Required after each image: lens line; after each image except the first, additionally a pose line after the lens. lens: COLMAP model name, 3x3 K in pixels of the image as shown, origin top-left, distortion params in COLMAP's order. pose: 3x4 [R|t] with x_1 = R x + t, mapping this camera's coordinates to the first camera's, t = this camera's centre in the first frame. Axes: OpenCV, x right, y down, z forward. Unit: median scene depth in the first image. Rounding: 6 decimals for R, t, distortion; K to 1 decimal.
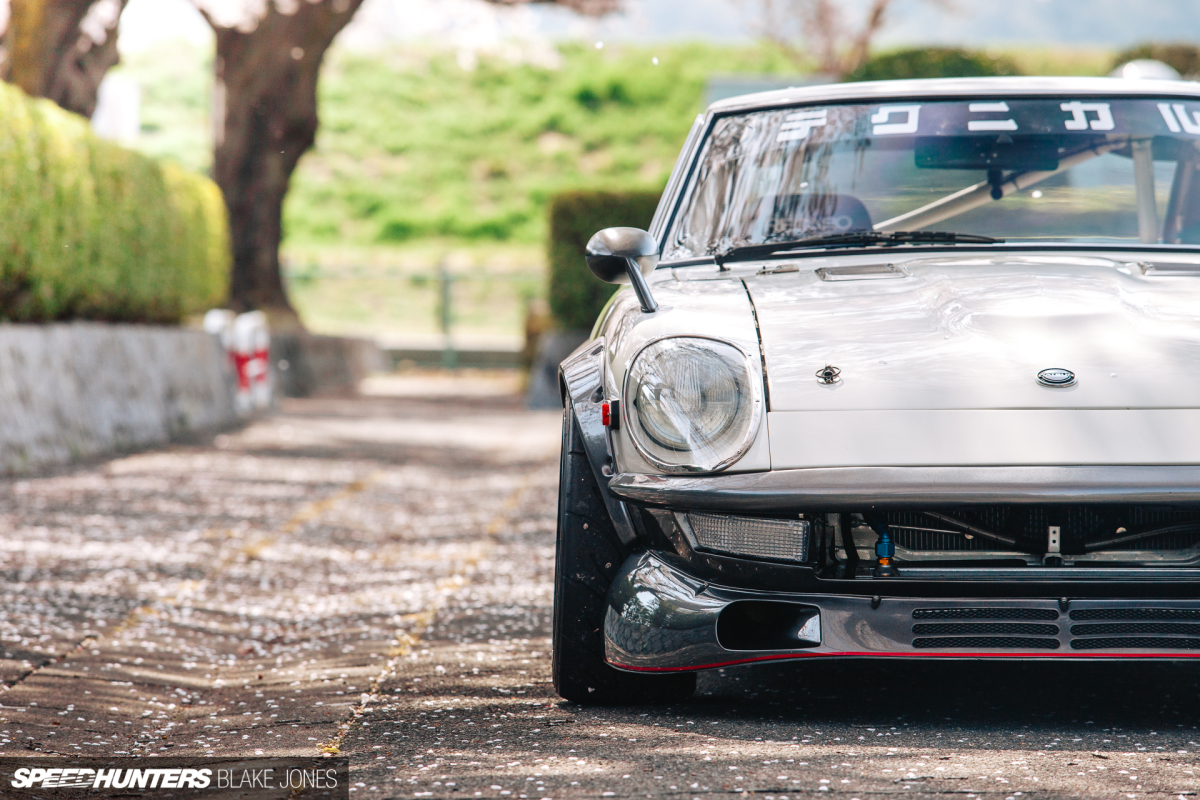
lens RADIAL K [[6811.0, 0, 600.0], [0, 6811.0, 400.0], [0, 0, 1]] dist [1.880212, -0.418327]
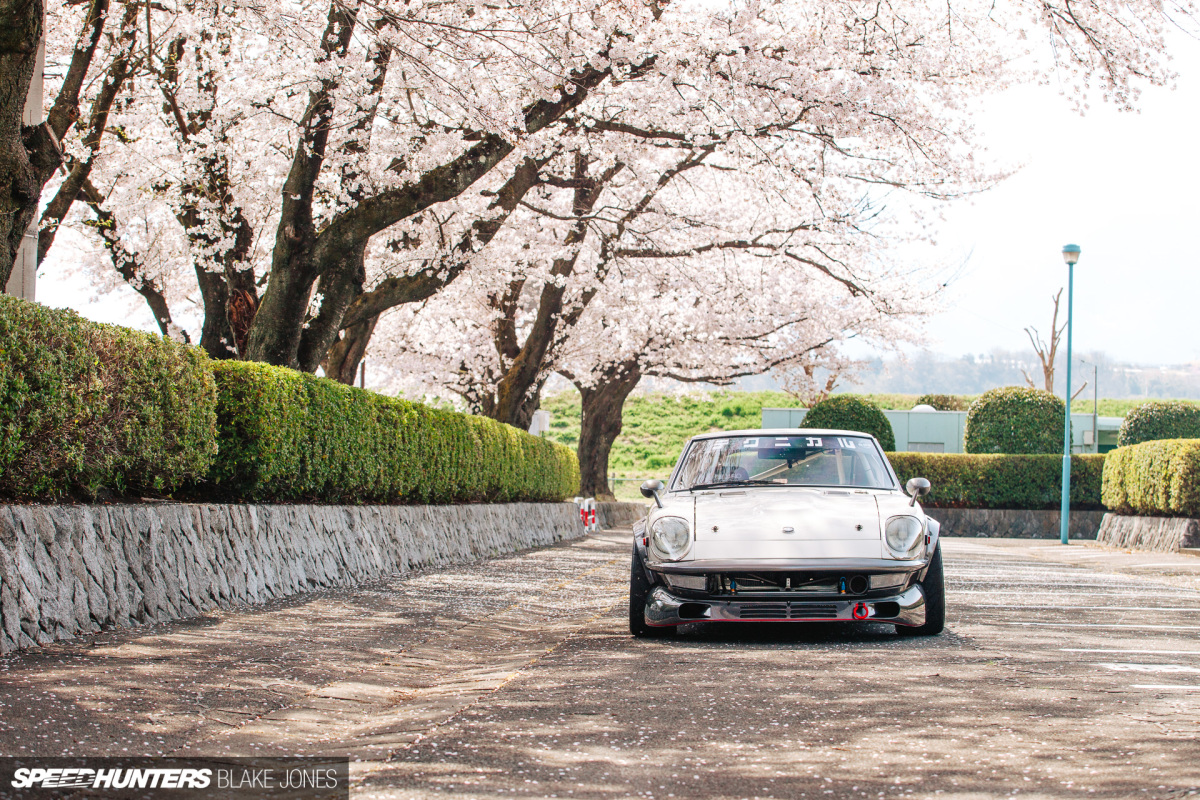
lens RADIAL K [[2663.0, 0, 600.0], [0, 2663.0, 400.0], [0, 0, 1]] dist [-0.279969, 0.257686]
pose [[0.998447, -0.001744, -0.055689, 0.042339], [-0.000896, 0.998878, -0.047339, -0.004366], [0.055710, 0.047315, 0.997325, -0.169541]]
